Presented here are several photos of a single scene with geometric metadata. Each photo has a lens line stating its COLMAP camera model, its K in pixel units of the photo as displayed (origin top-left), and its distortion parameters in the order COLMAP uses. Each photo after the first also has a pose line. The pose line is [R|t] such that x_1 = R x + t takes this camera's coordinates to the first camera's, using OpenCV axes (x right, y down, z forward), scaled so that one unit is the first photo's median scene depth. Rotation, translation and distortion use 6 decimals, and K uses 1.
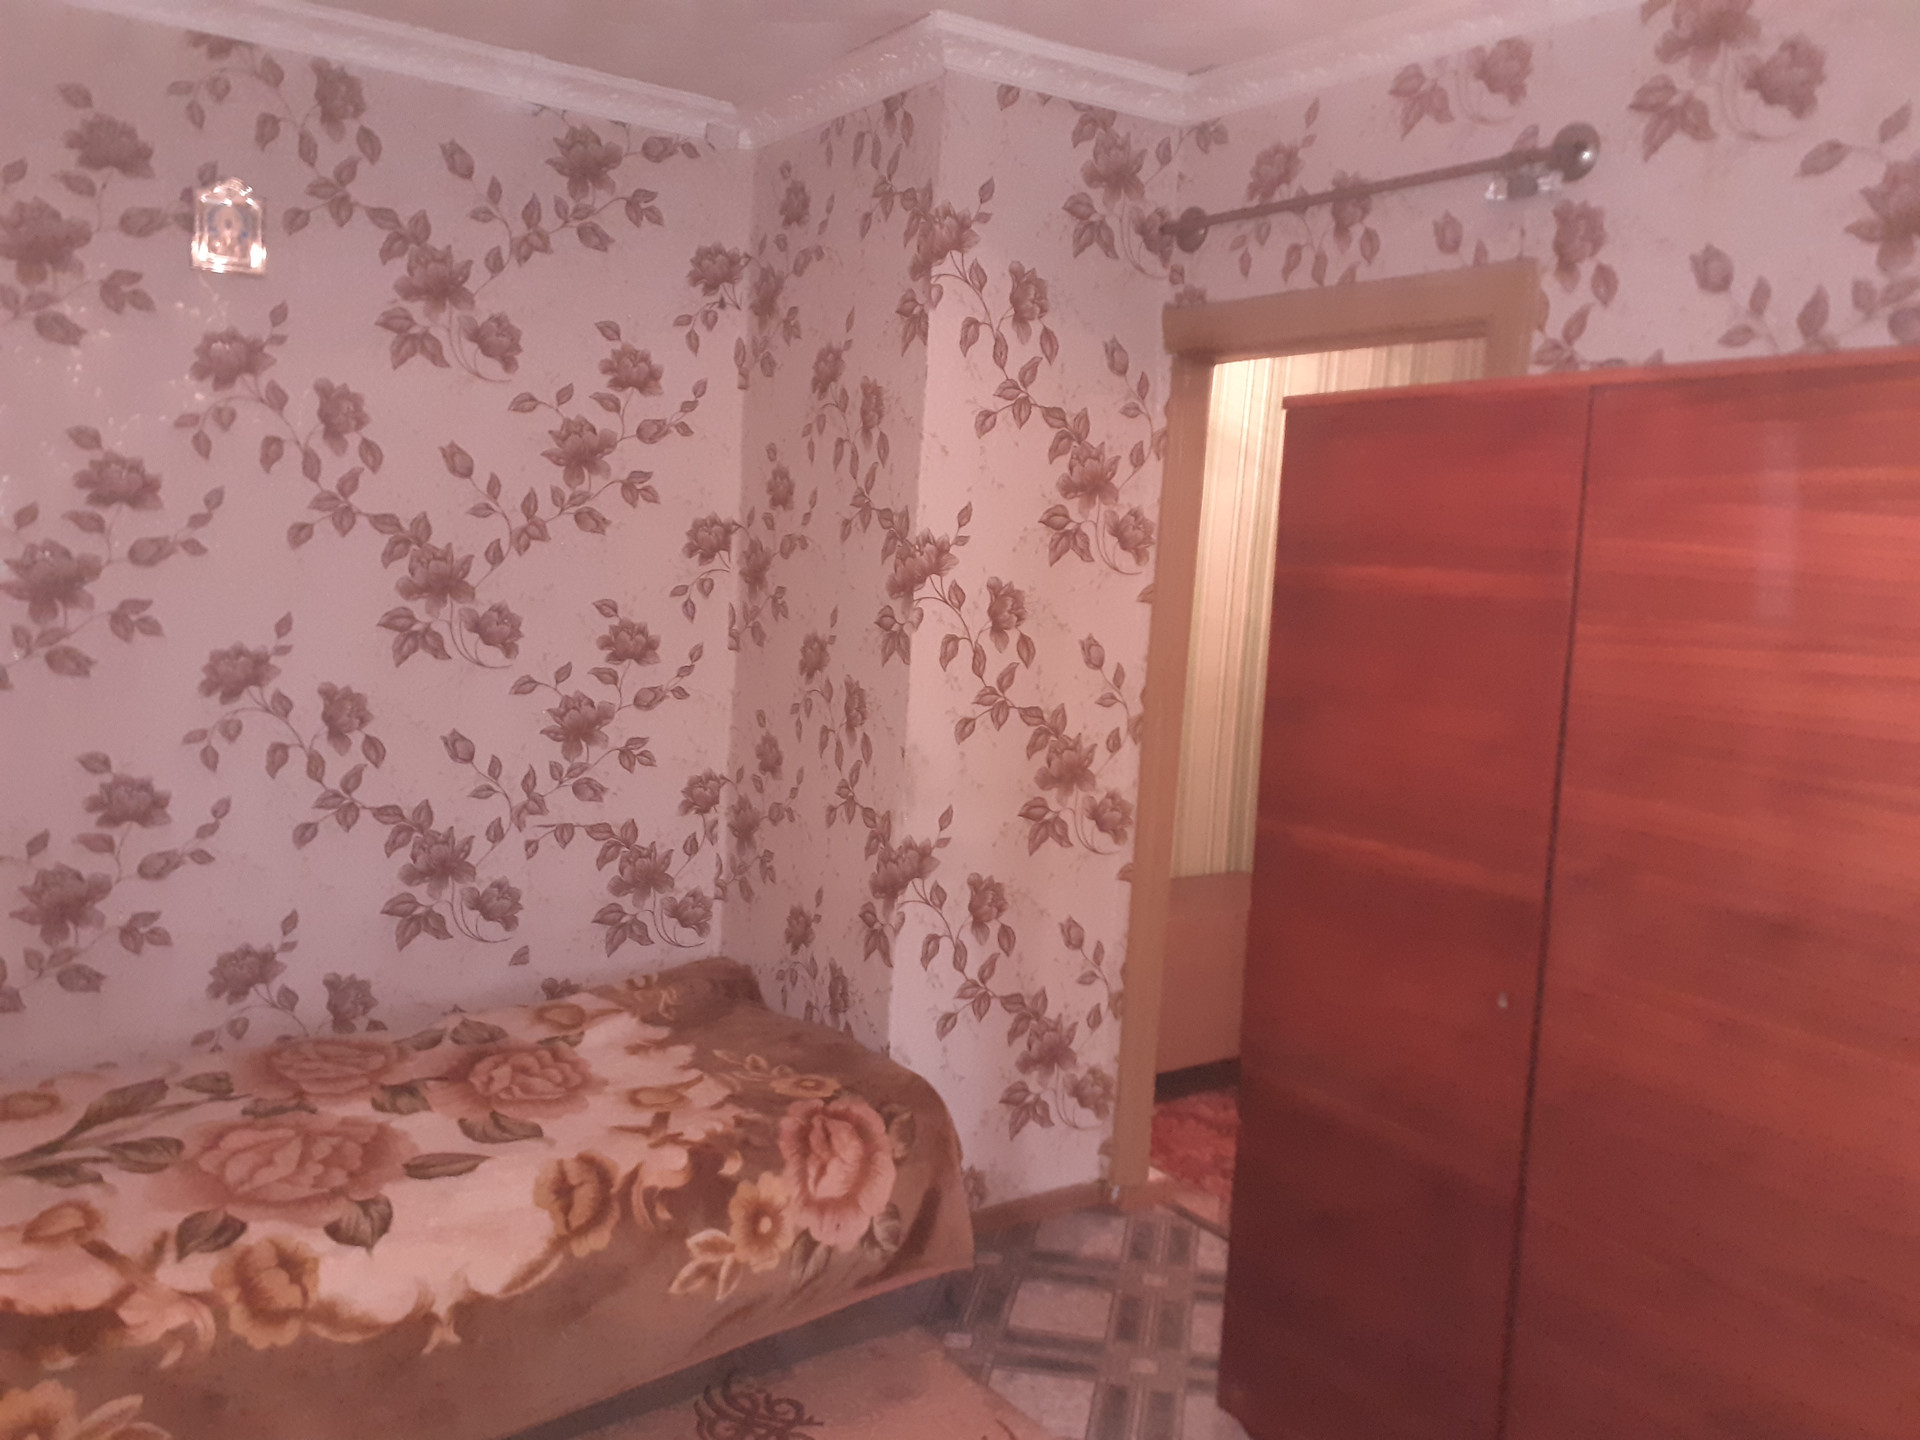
lens RADIAL K [[1550.1, 0, 959.8], [0, 1550.1, 719.2], [0, 0, 1]] dist [0.078766, -0.102343]
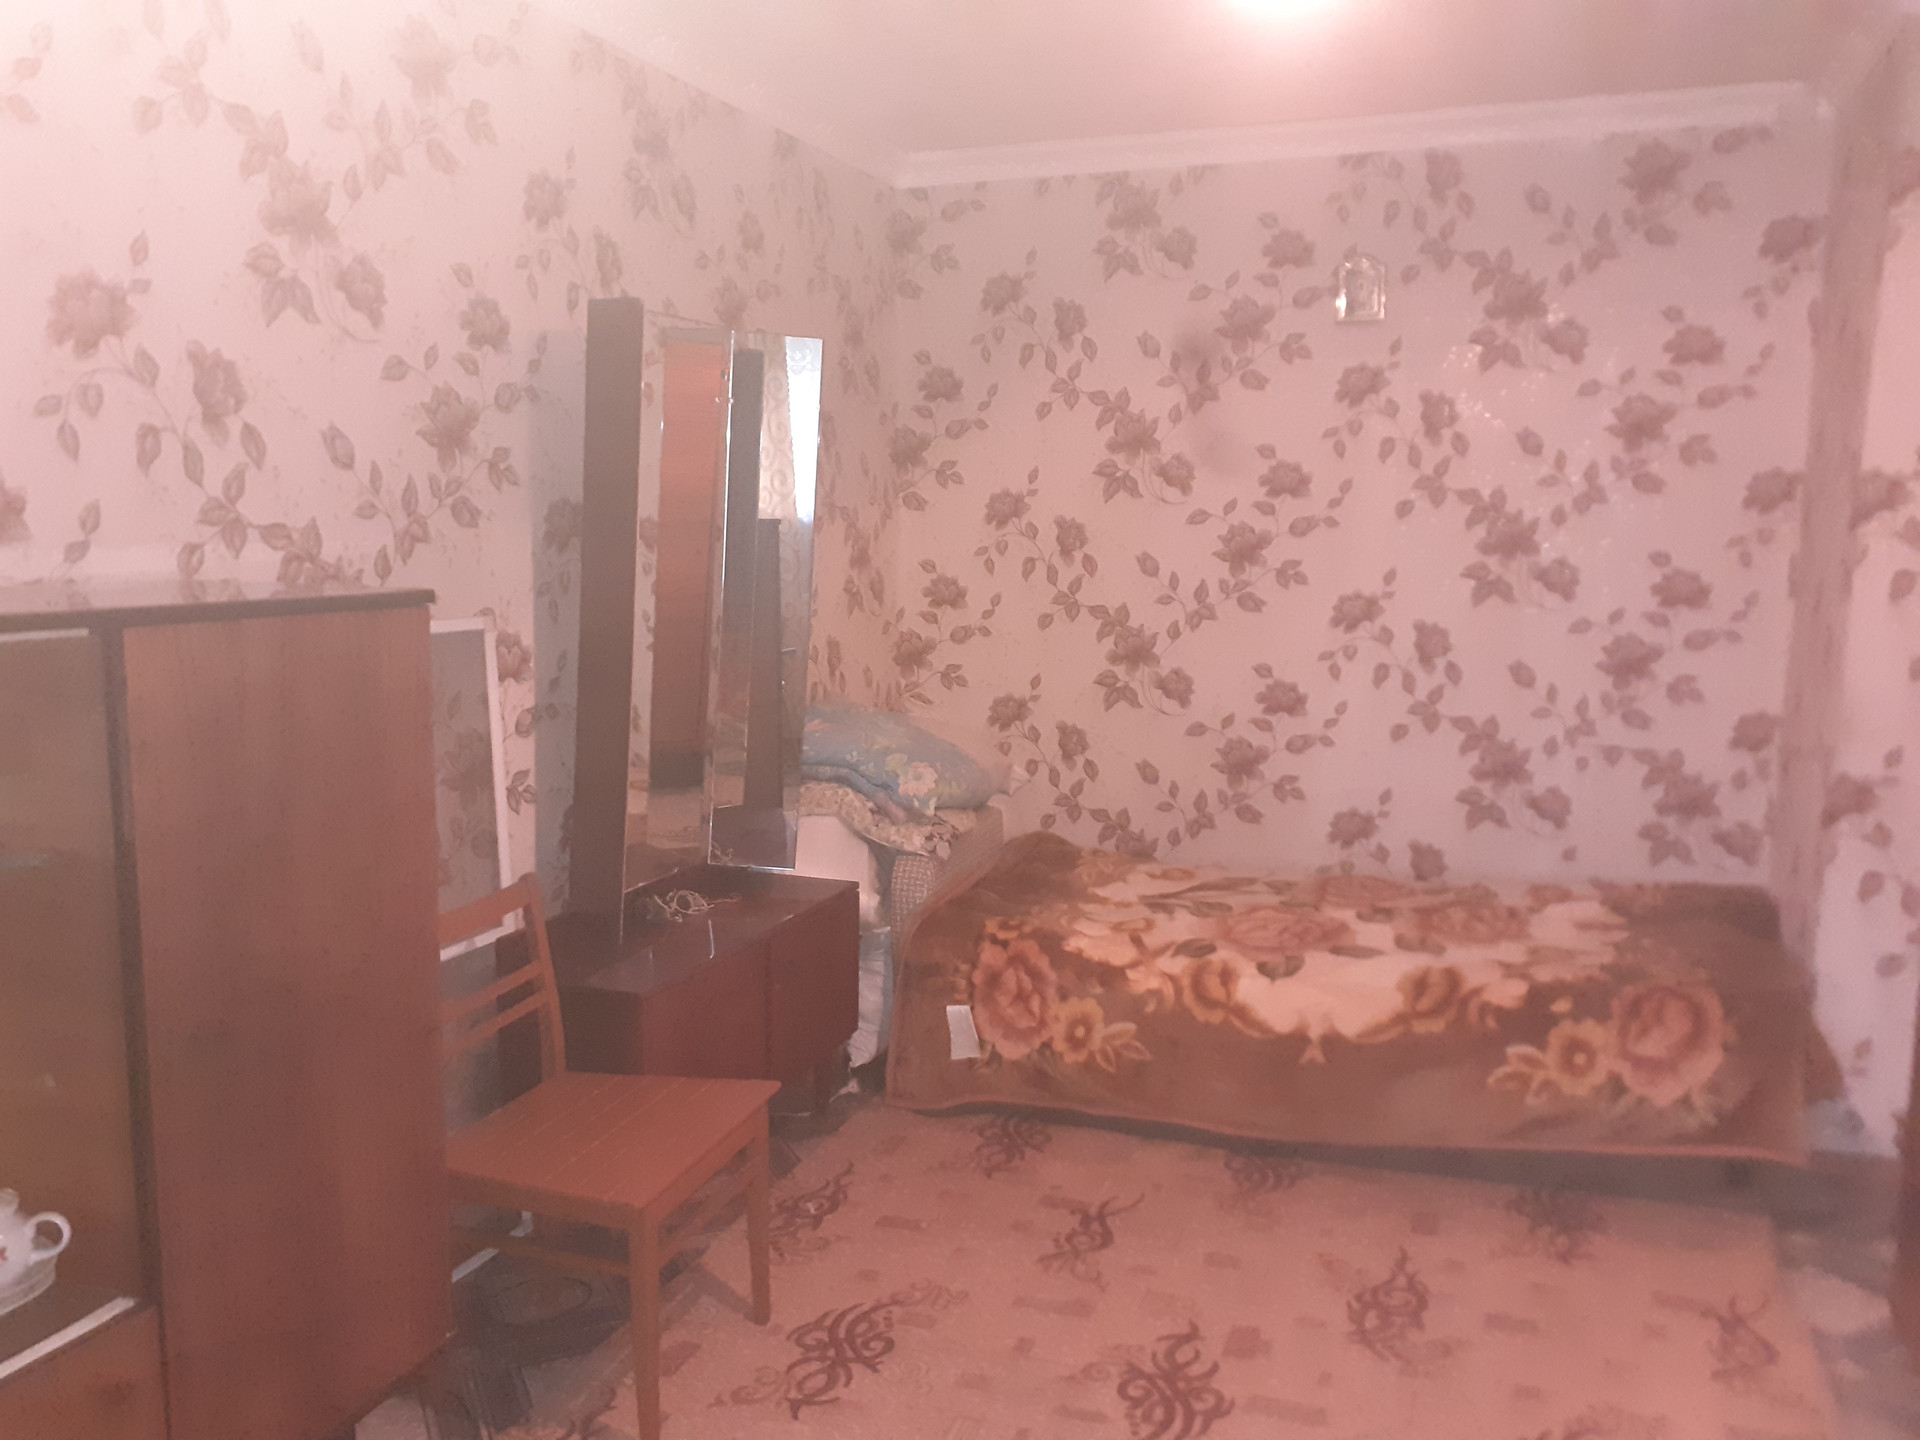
lens RADIAL K [[1550.1, 0, 963.8], [0, 1550.1, 725.6], [0, 0, 1]] dist [0.078766, -0.102343]
pose [[0.577347, 0.064022, -0.813985, 0.485073], [-0.056069, 0.997677, 0.038700, 0.038788], [0.814571, 0.023296, 0.579596, -0.083795]]
